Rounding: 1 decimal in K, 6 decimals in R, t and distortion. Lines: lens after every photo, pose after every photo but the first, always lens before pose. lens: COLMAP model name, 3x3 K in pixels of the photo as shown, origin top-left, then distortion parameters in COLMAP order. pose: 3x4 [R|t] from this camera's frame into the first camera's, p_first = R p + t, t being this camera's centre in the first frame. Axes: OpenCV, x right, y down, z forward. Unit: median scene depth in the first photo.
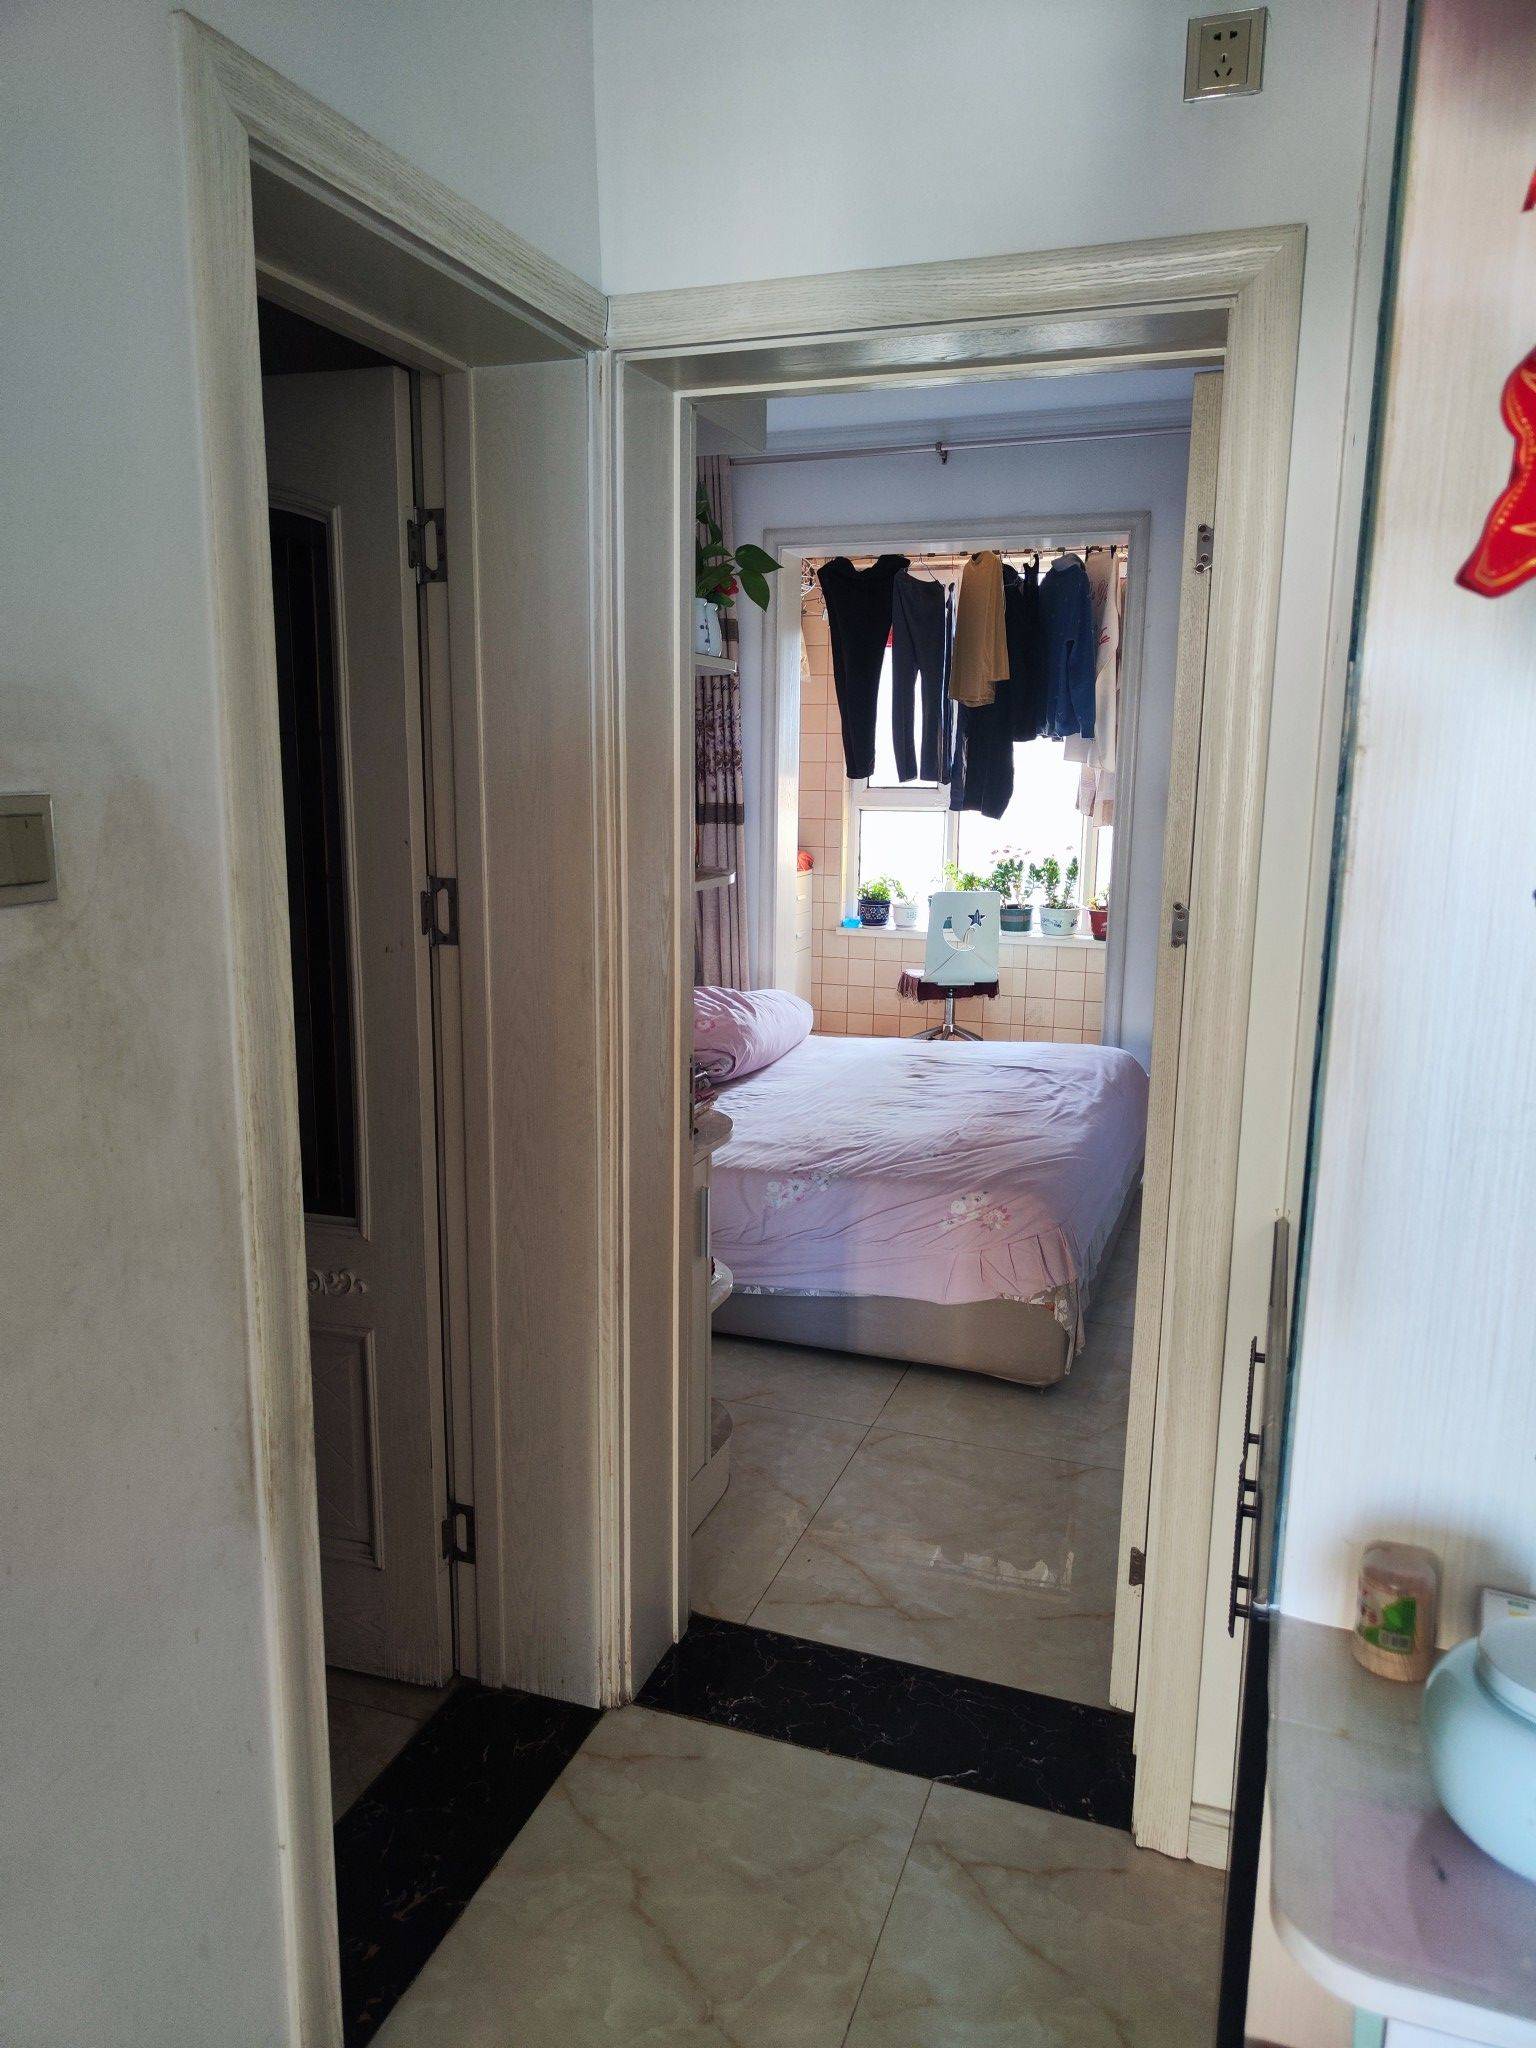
lens RADIAL K [[1414.5, 0, 766.8], [0, 1414.5, 1018.6], [0, 0, 1]] dist [0.006585, 0.003545]
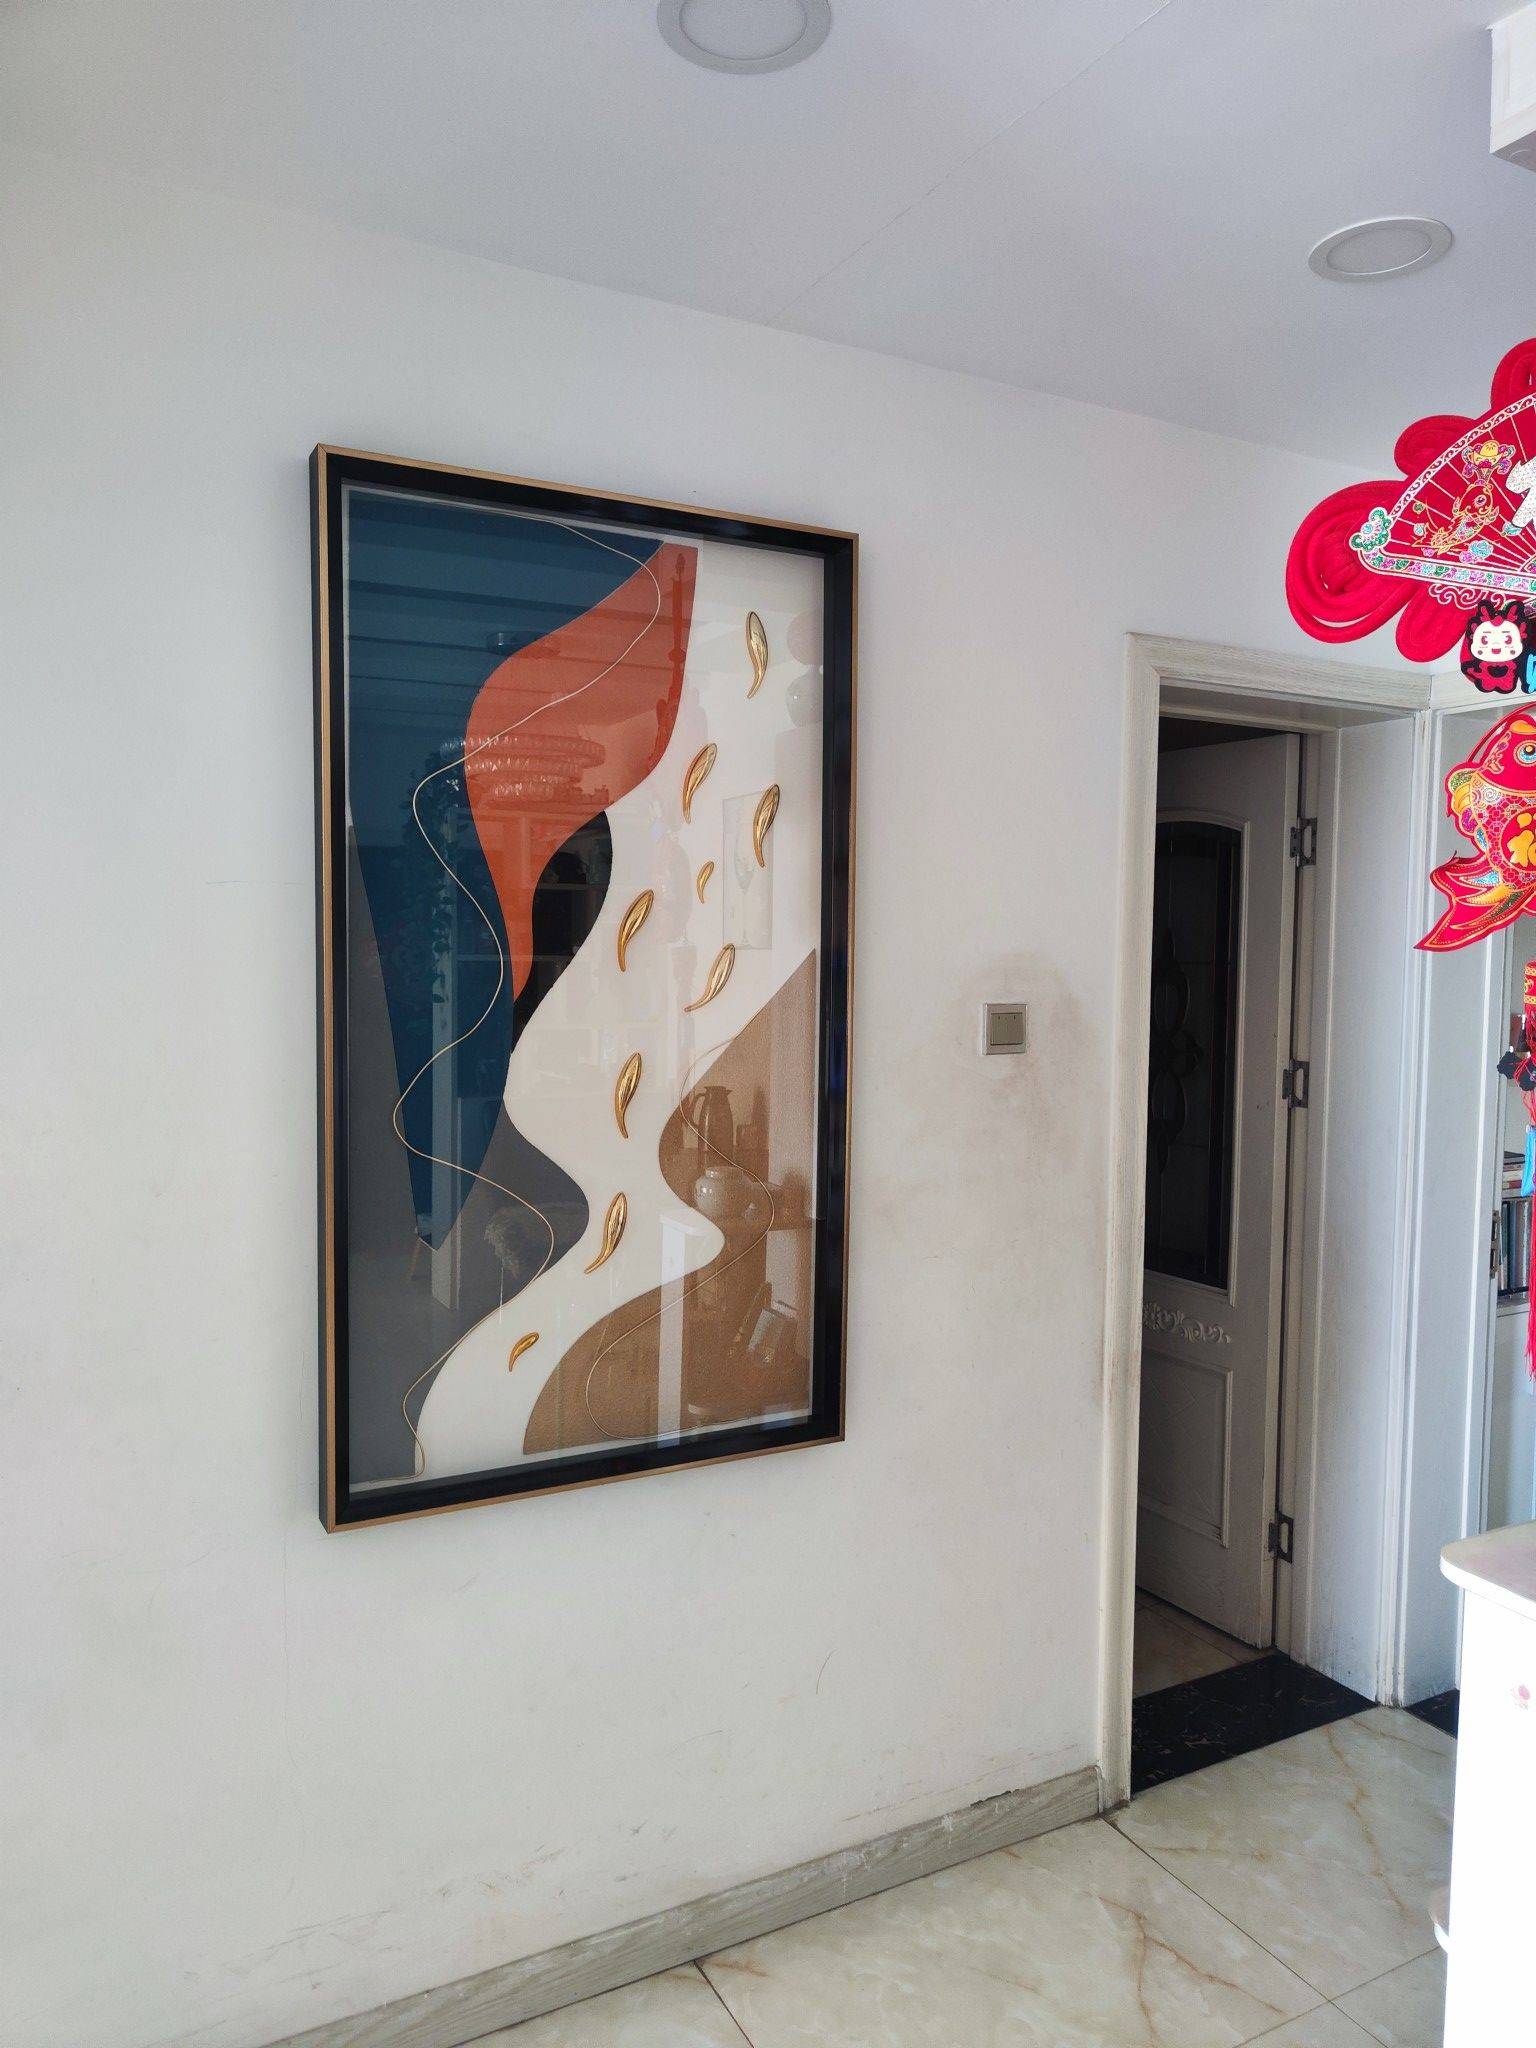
lens RADIAL K [[1414.5, 0, 766.8], [0, 1414.5, 1018.6], [0, 0, 1]] dist [0.006585, 0.003545]
pose [[0.742559, 0.031898, -0.669020, 0.348818], [-0.123233, 0.988319, -0.089657, 0.057726], [0.658346, 0.149021, 0.737817, -0.461170]]
